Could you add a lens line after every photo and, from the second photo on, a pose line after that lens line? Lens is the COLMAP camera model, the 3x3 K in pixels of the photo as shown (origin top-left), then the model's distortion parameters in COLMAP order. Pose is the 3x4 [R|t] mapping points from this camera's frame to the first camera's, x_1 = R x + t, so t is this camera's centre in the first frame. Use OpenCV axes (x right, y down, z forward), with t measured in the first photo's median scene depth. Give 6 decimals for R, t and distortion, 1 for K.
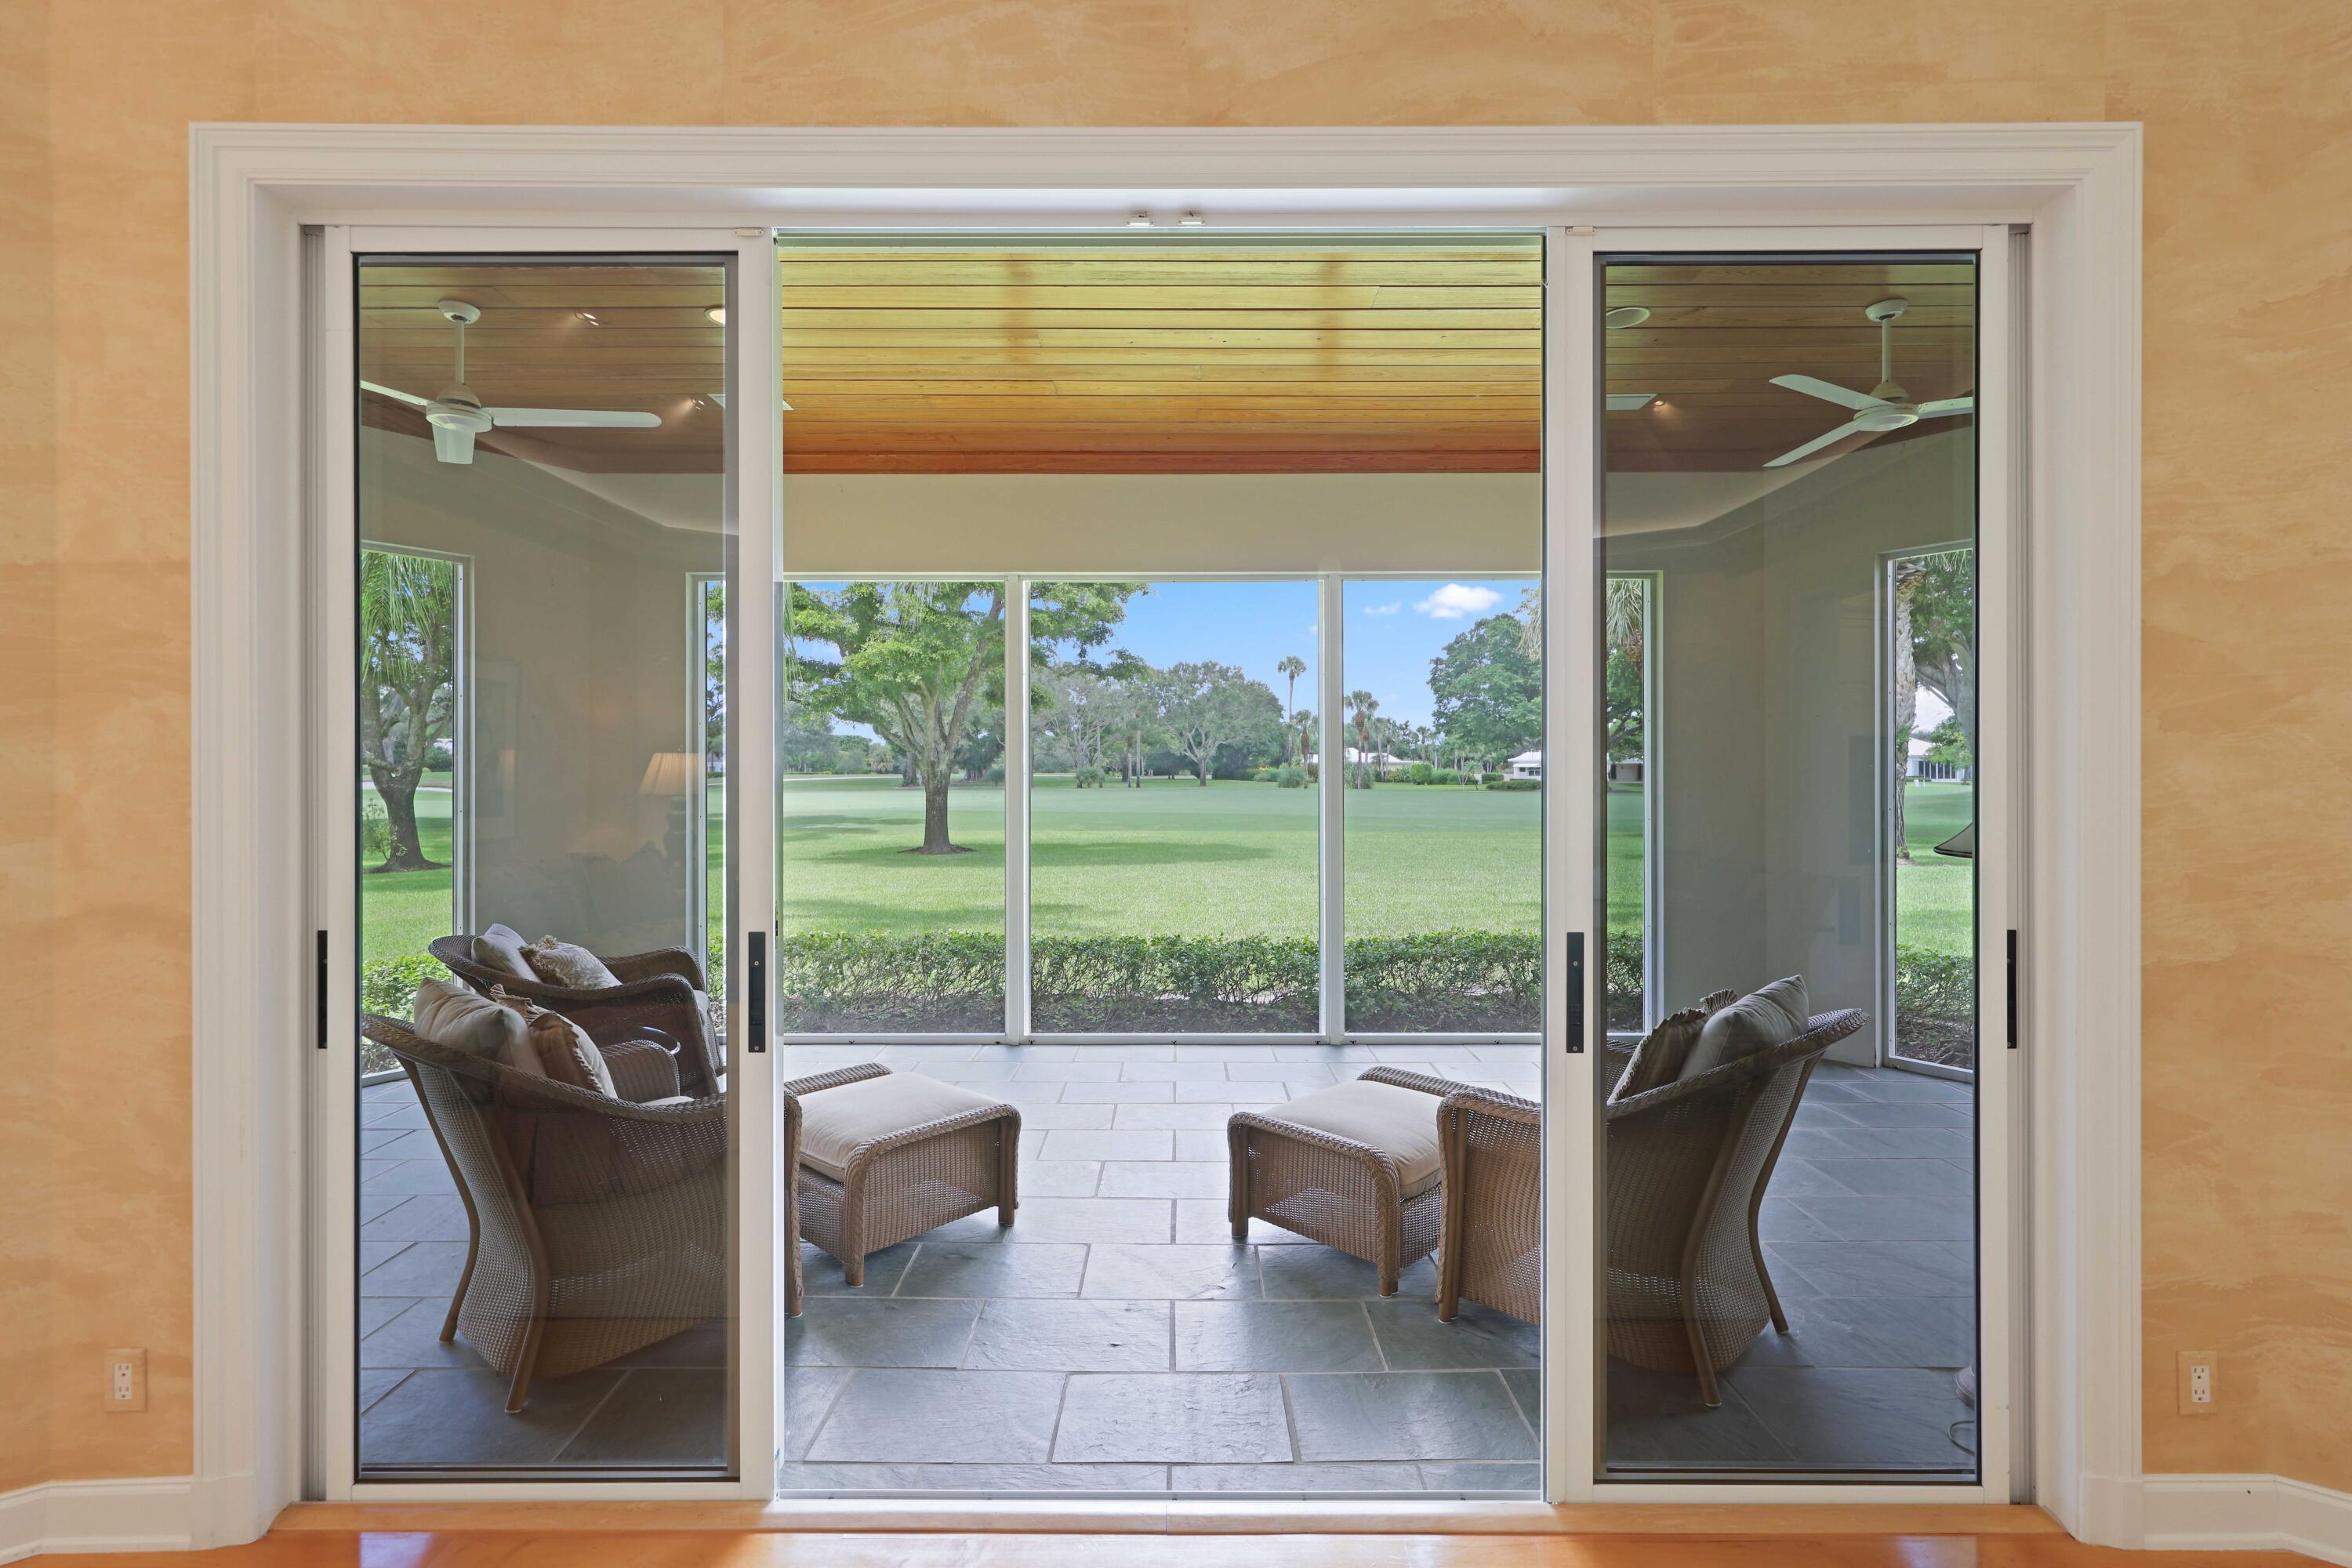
lens RADIAL K [[1045.3, 0, 1181.7], [0, 1045.3, 769.7], [0, 0, 1]] dist [0.000670, 0.000289]
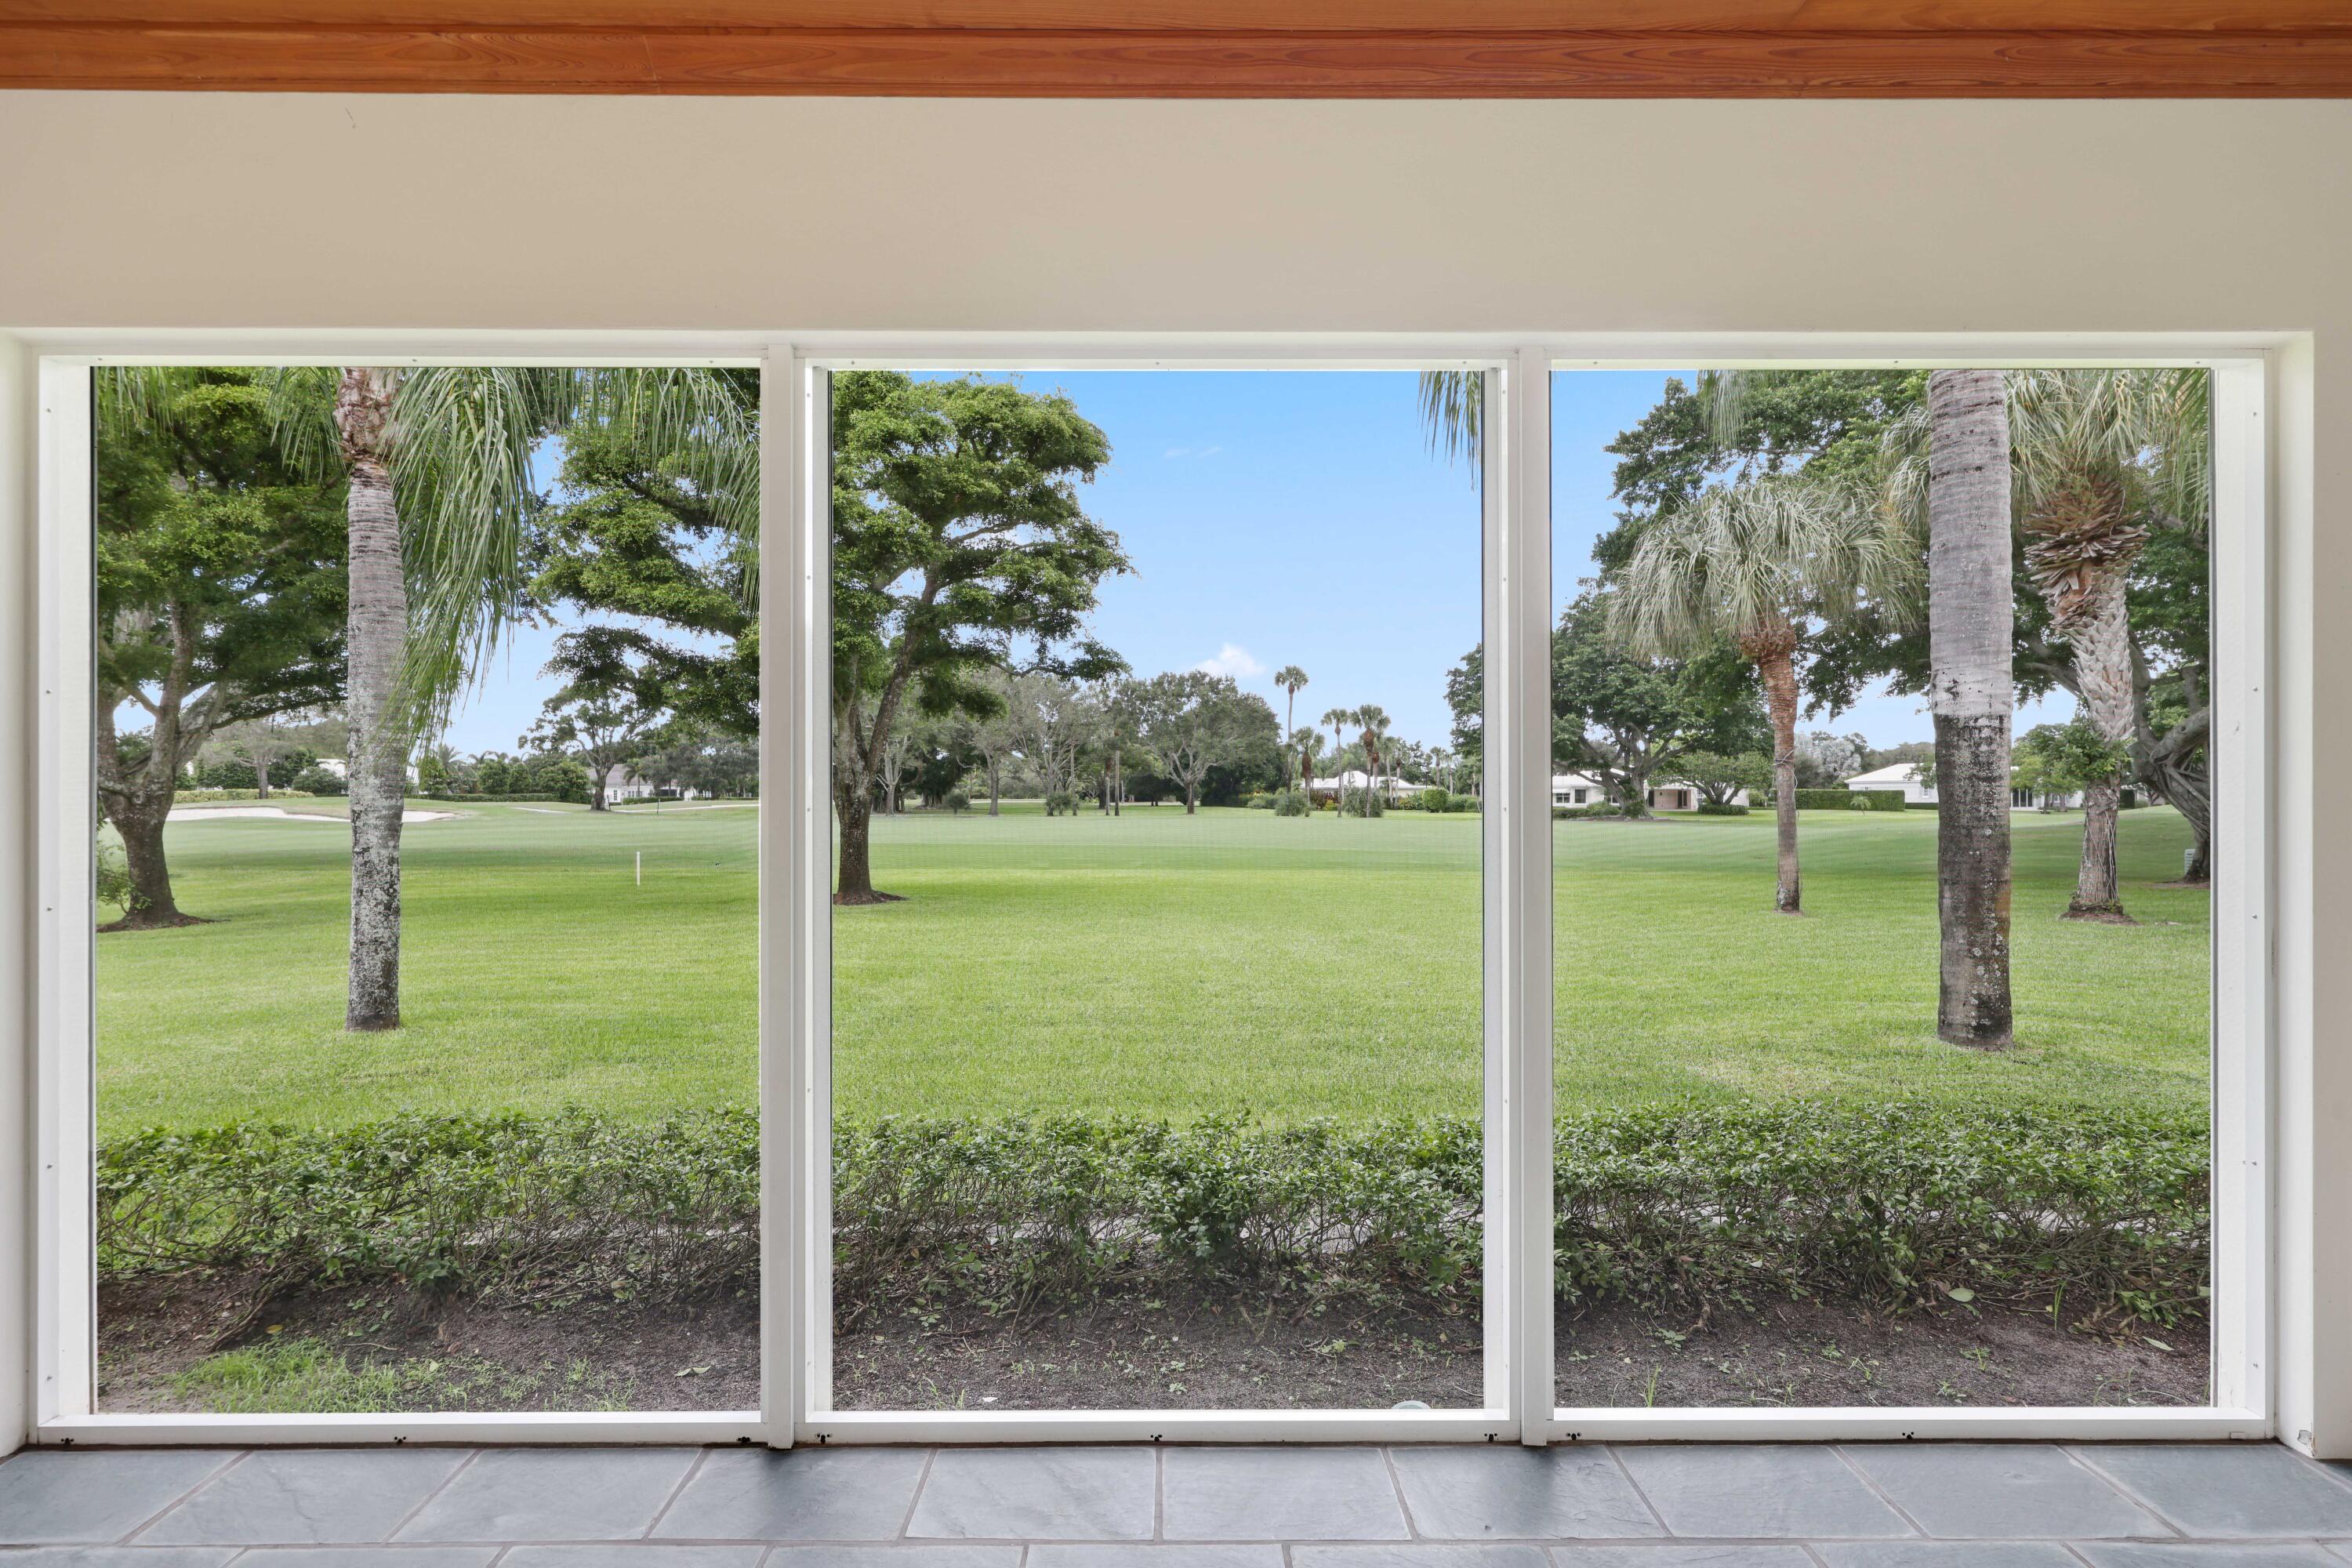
lens RADIAL K [[1152.7, 0, 1176.0], [0, 1152.7, 796.2], [0, 0, 1]] dist [0.000386, 0.001831]
pose [[0.999961, 0.001442, 0.008706, -0.000947], [-0.001451, 0.999998, 0.001035, -0.000673], [-0.008704, -0.001048, 0.999962, 0.132105]]
